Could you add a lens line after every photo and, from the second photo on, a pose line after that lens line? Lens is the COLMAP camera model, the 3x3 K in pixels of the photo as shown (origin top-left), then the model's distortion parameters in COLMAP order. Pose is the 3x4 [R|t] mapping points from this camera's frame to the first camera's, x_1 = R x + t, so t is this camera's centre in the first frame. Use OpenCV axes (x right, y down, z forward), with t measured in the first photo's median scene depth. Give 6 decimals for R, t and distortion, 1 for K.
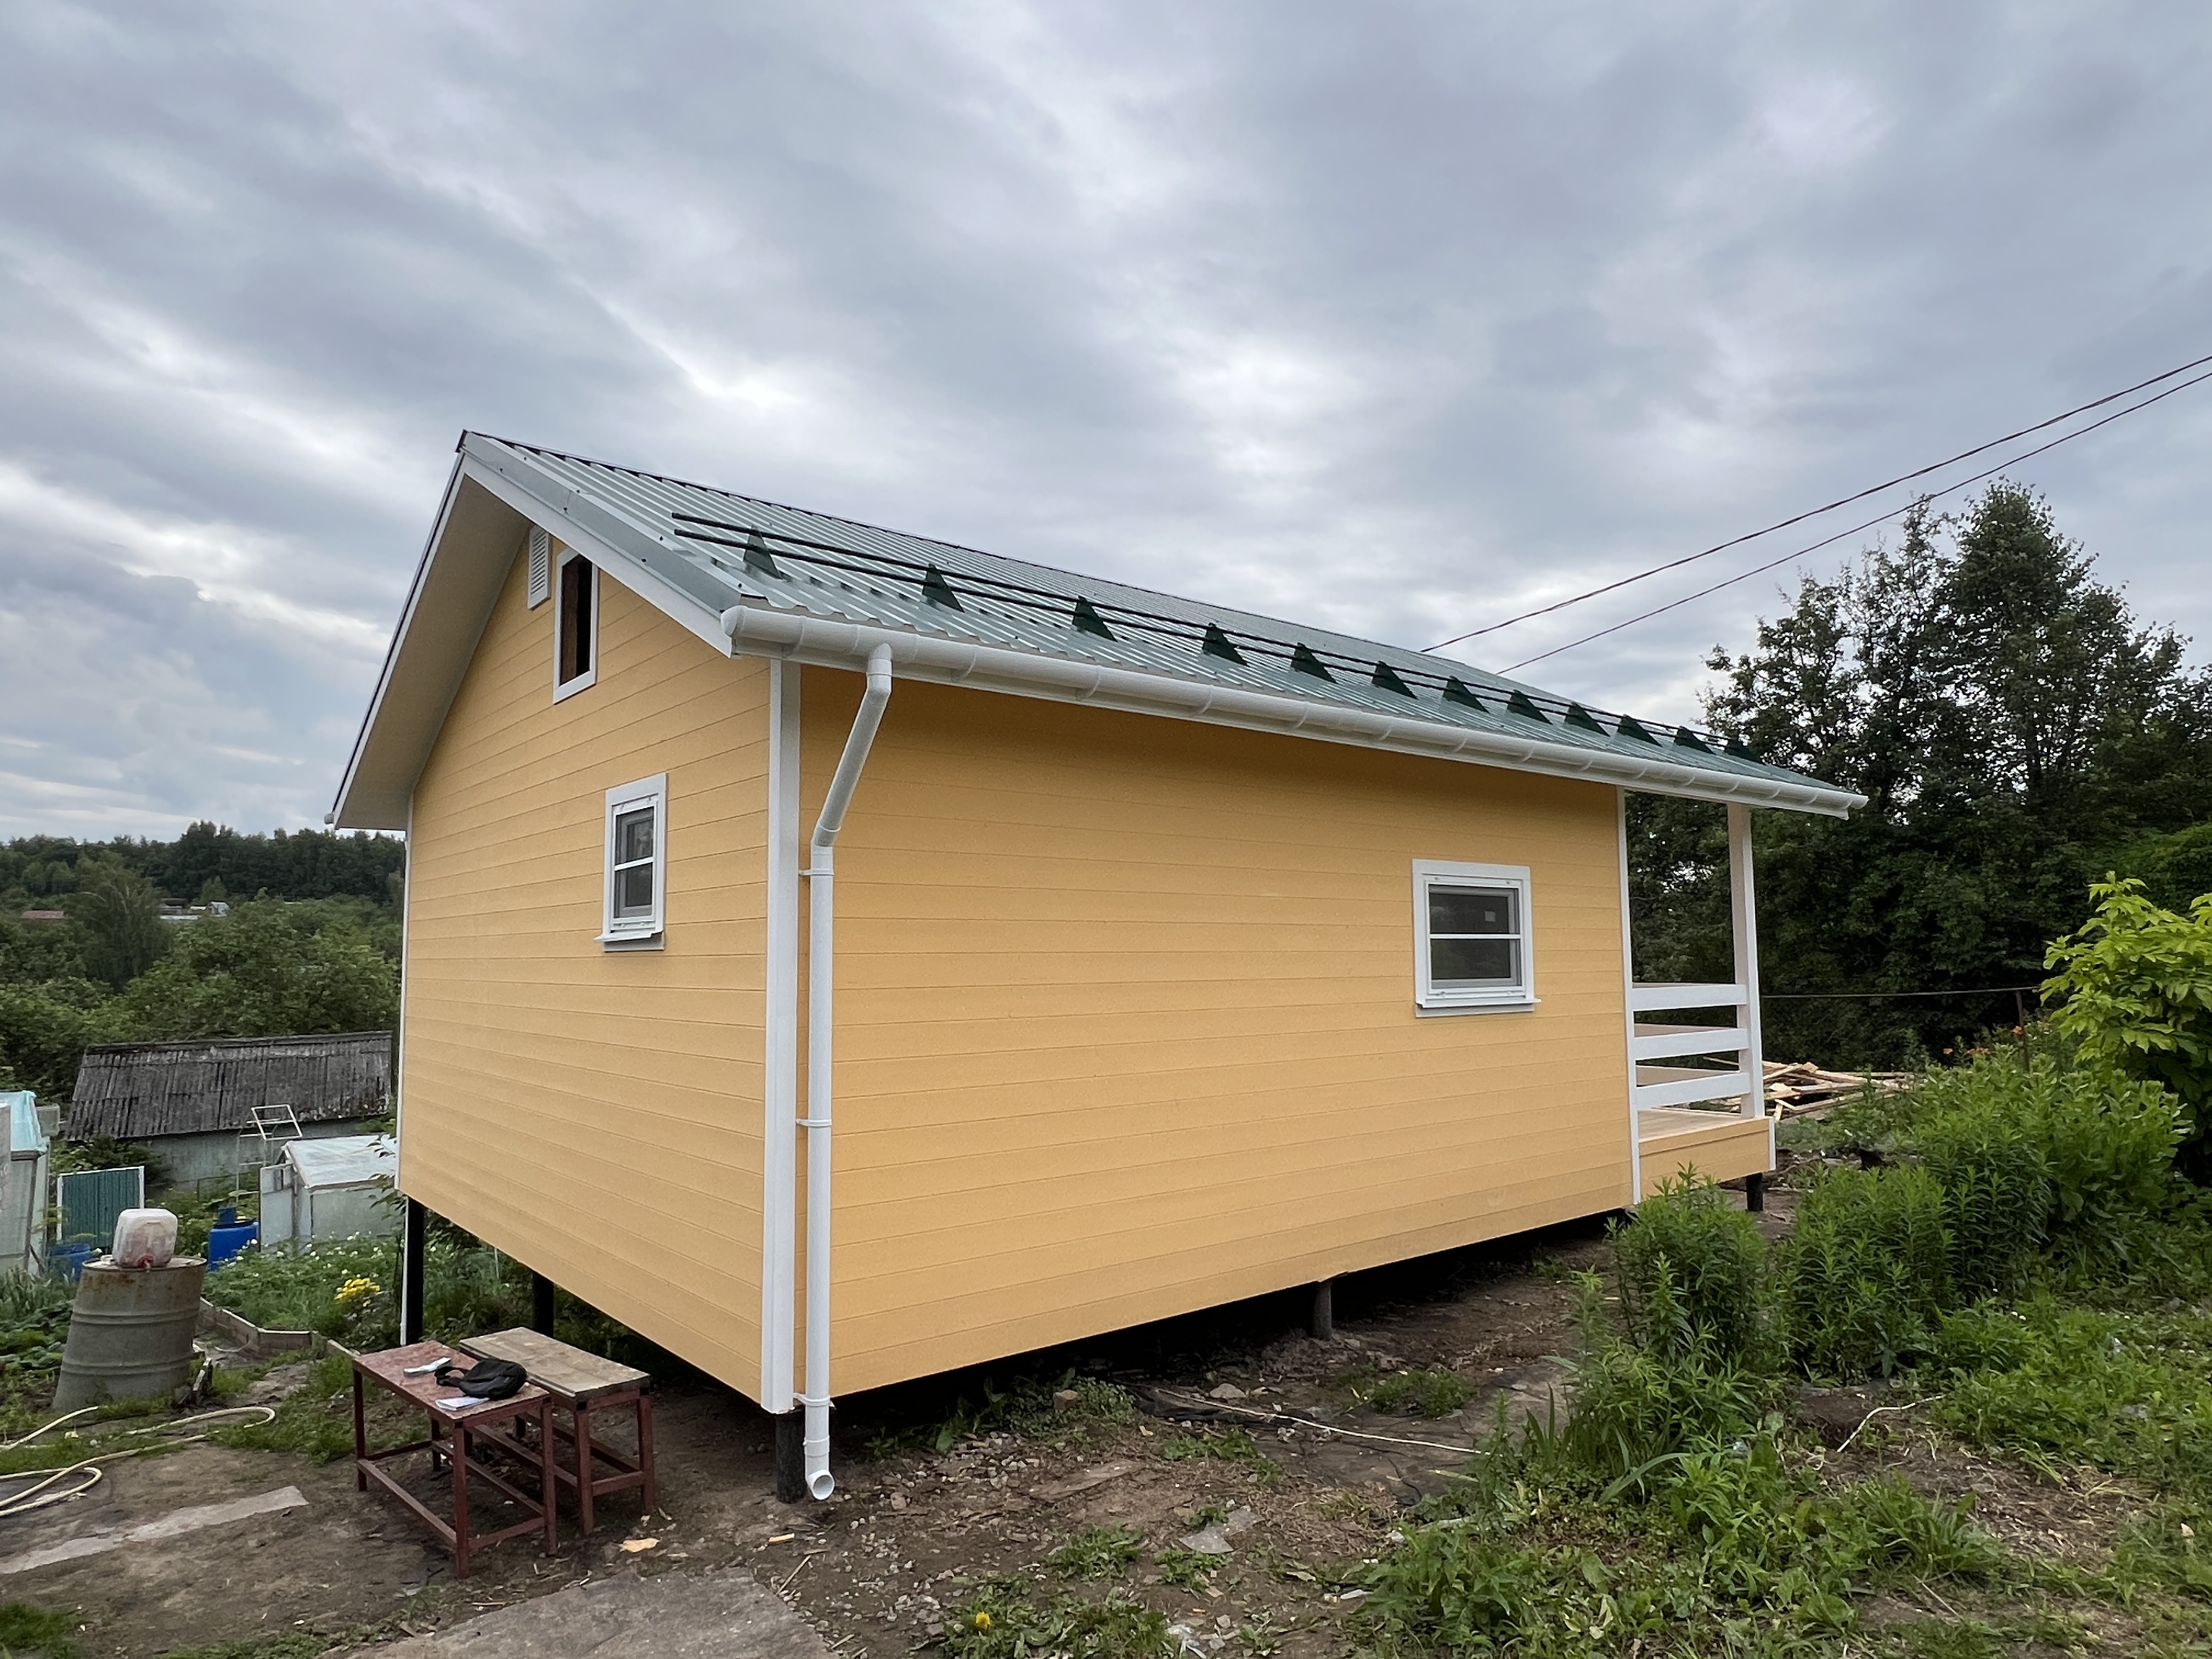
lens RADIAL K [[1303.4, 0, 1102.8], [0, 1303.4, 832.7], [0, 0, 1]] dist [0.003304, 0.000479]
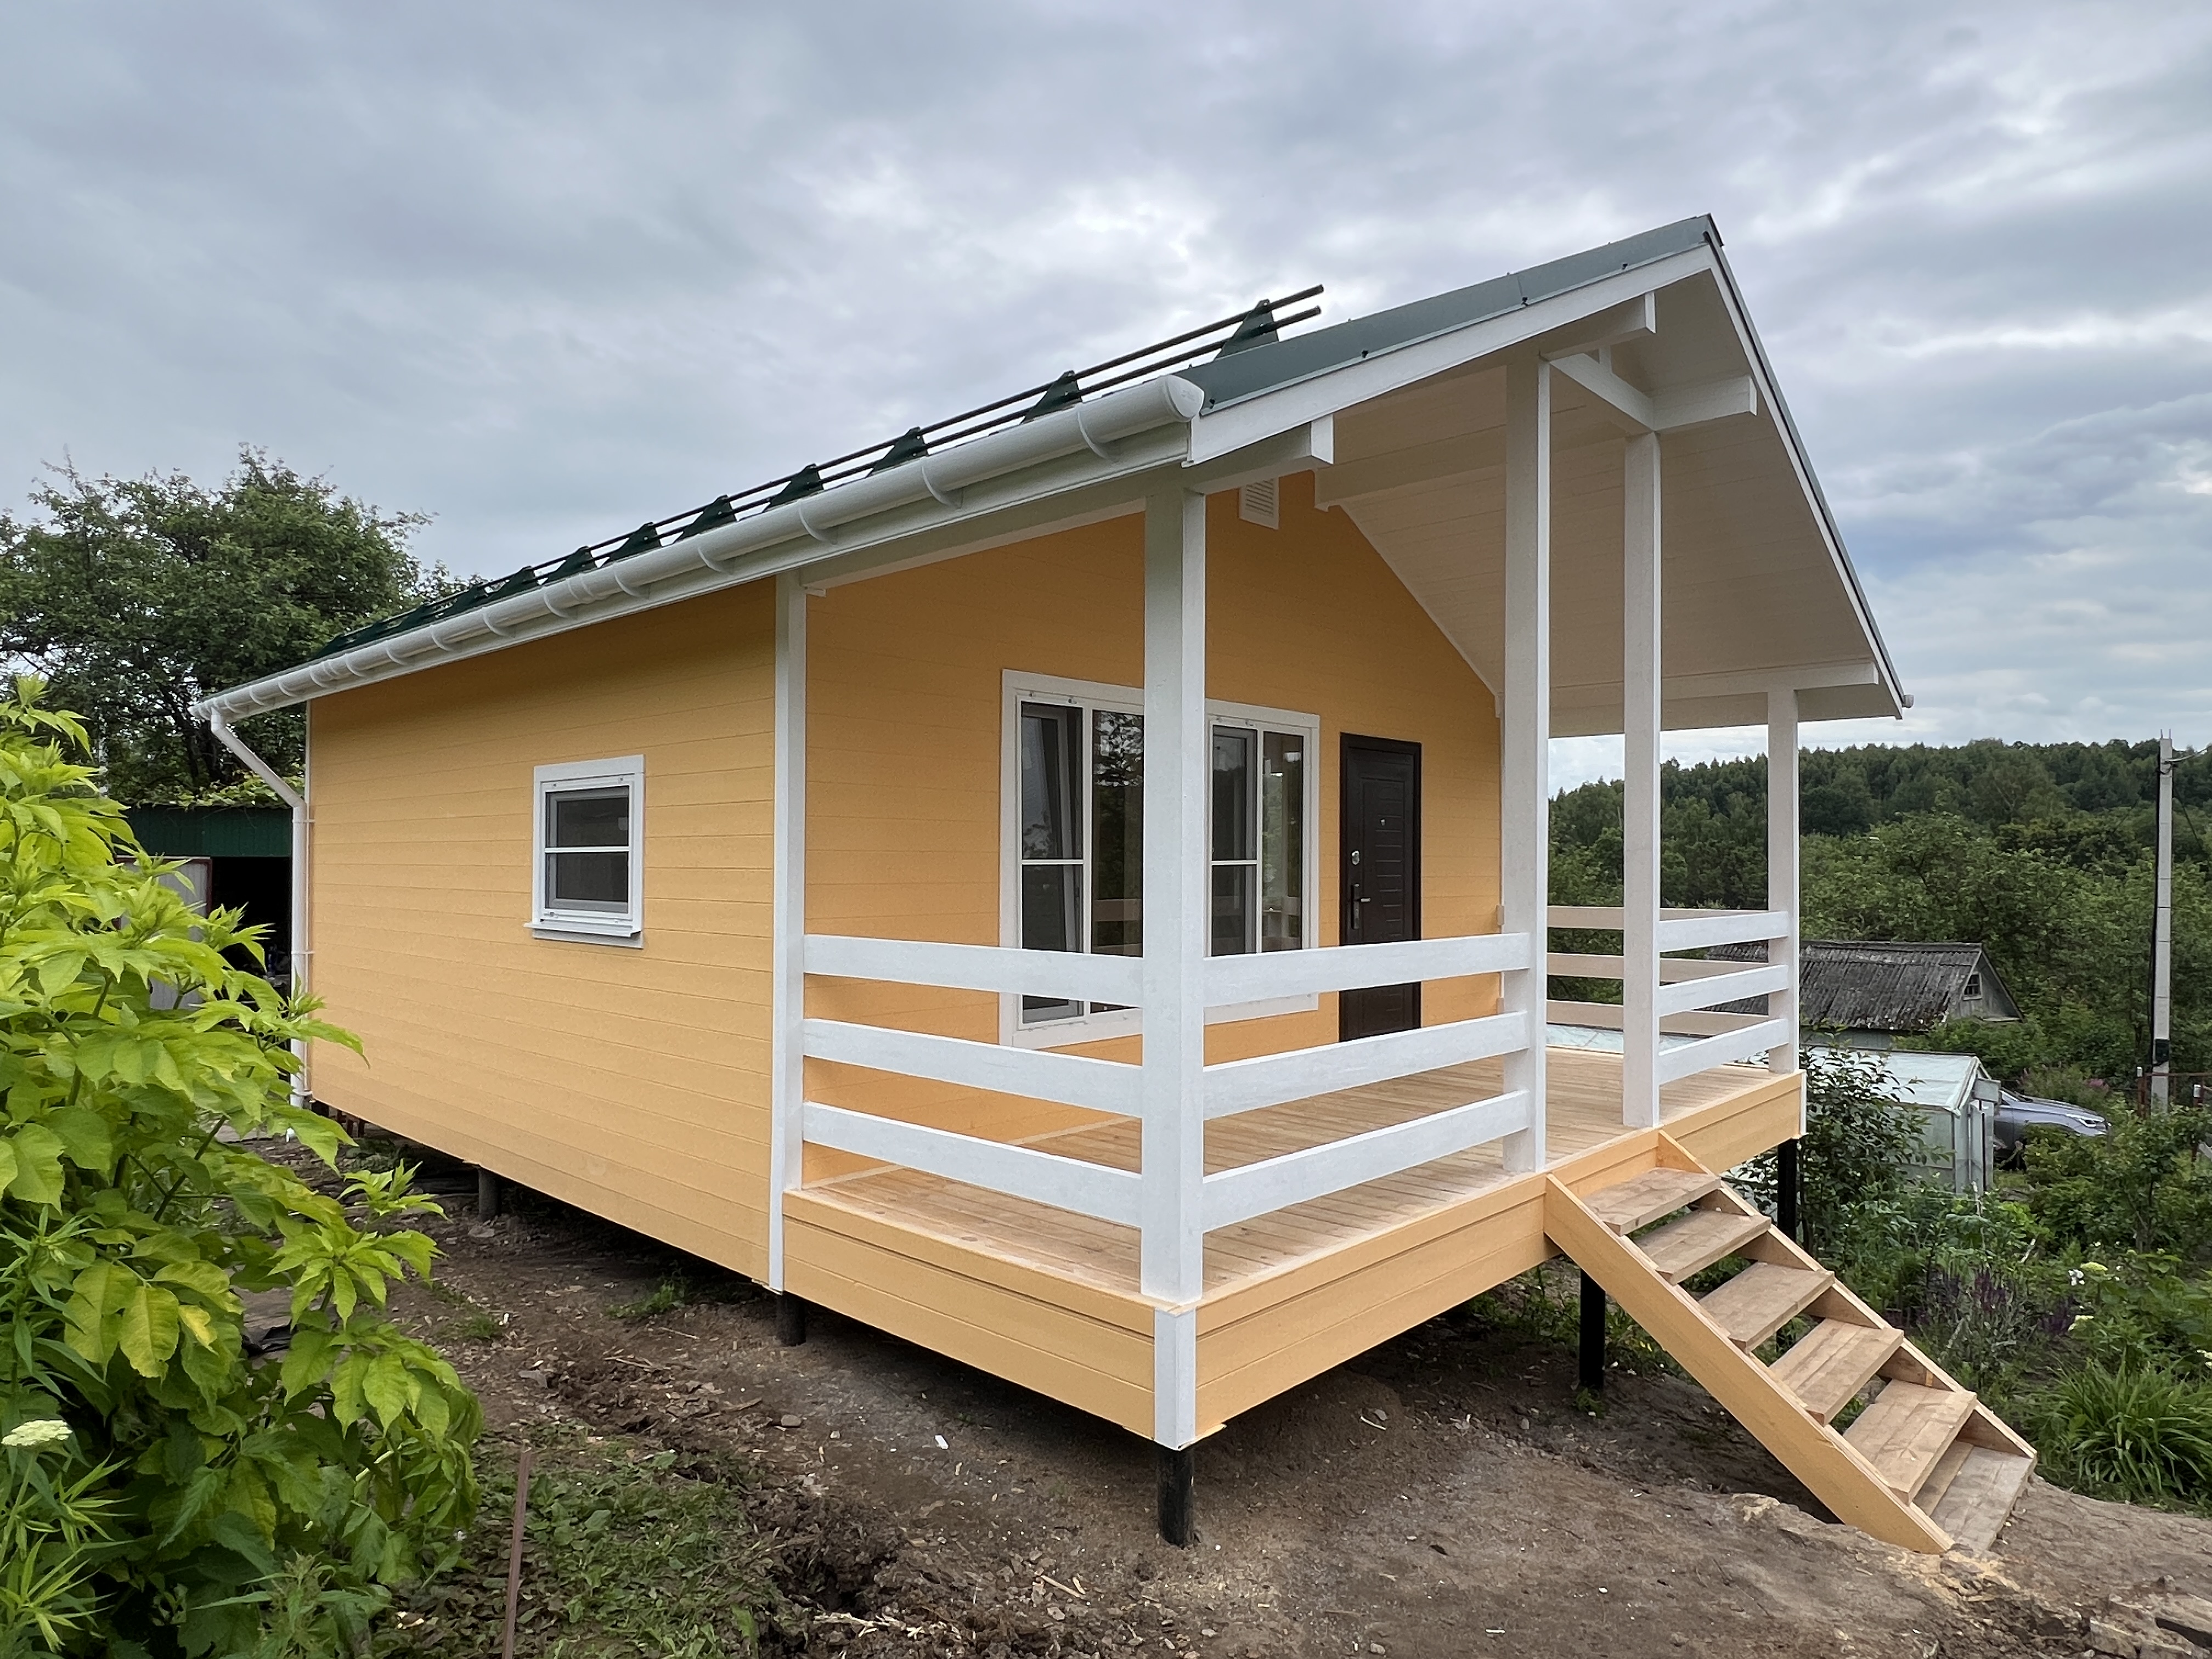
lens RADIAL K [[1303.4, 0, 1102.8], [0, 1303.4, 832.7], [0, 0, 1]] dist [0.003304, 0.000479]
pose [[0.124527, -0.014959, -0.992103, 1.419991], [0.089315, 0.995996, -0.003807, 0.125364], [0.988188, -0.088136, 0.125365, 1.508823]]
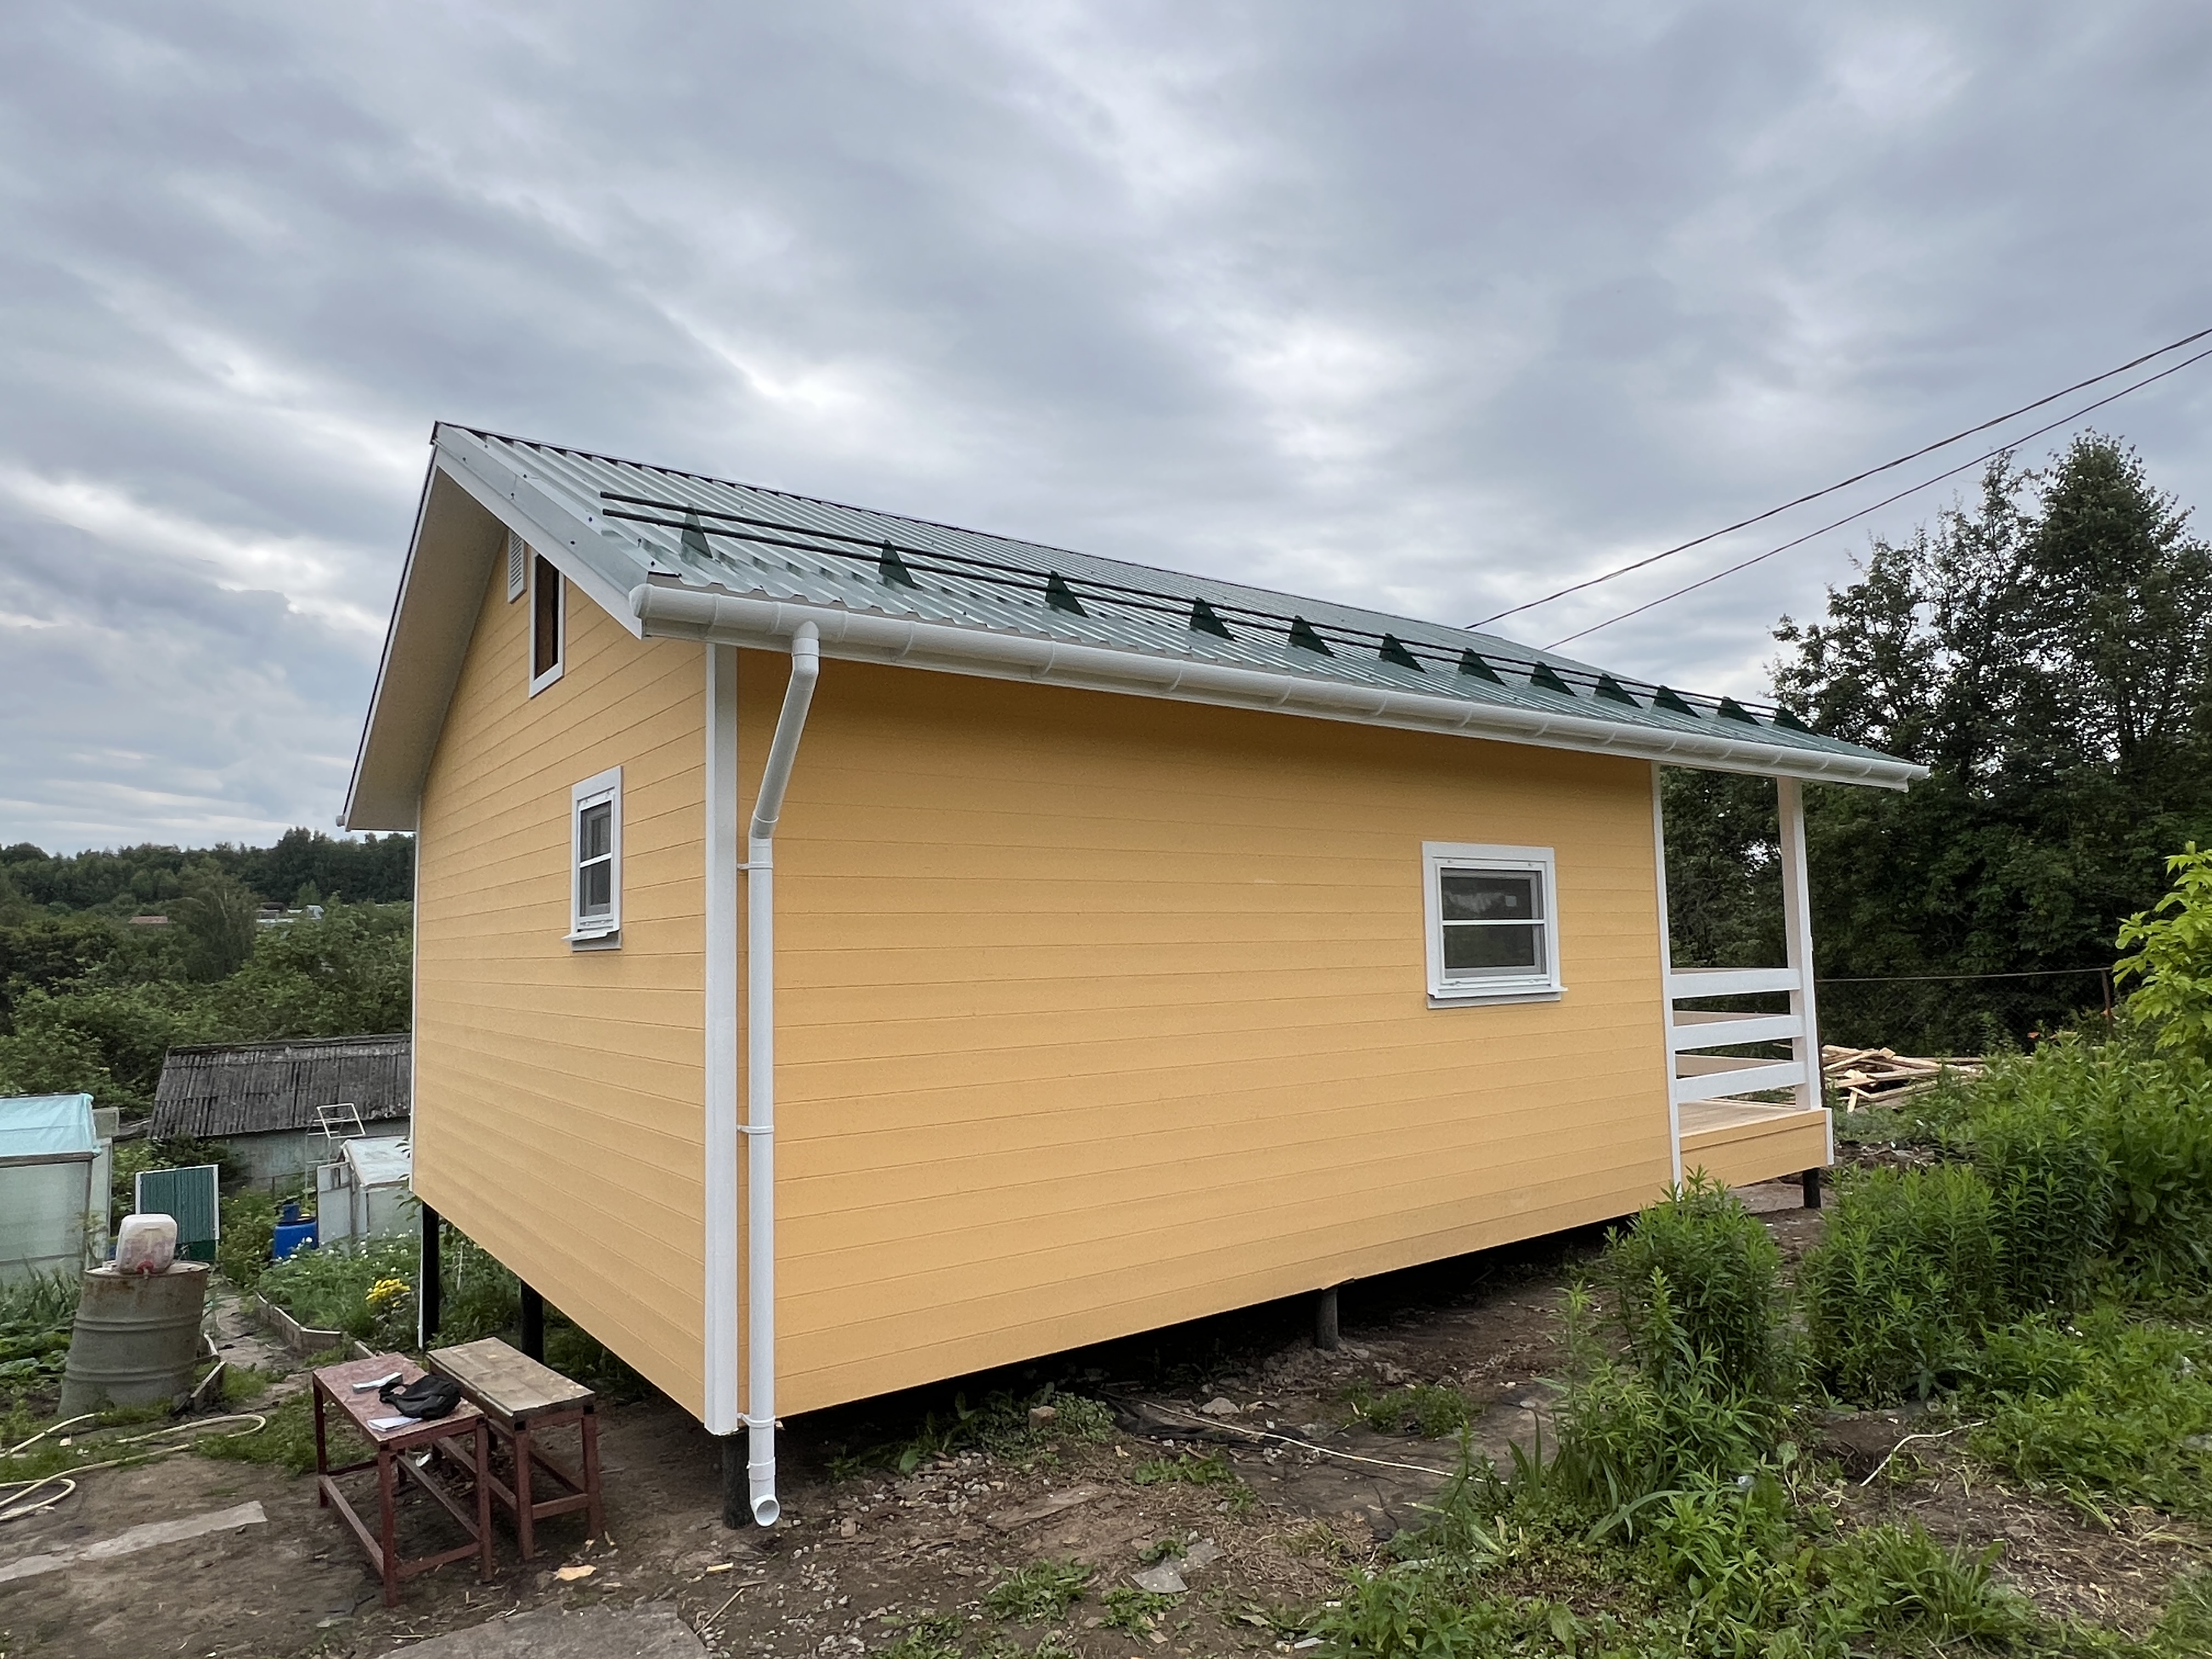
lens RADIAL K [[1304.6, 0, 1106.0], [0, 1304.6, 829.5], [0, 0, 1]] dist [0.001898, 0.001353]
pose [[0.998561, -0.018185, -0.050447, 0.066339], [0.018434, 0.999820, 0.004485, 0.003503], [0.050357, -0.005409, 0.998717, 0.049610]]
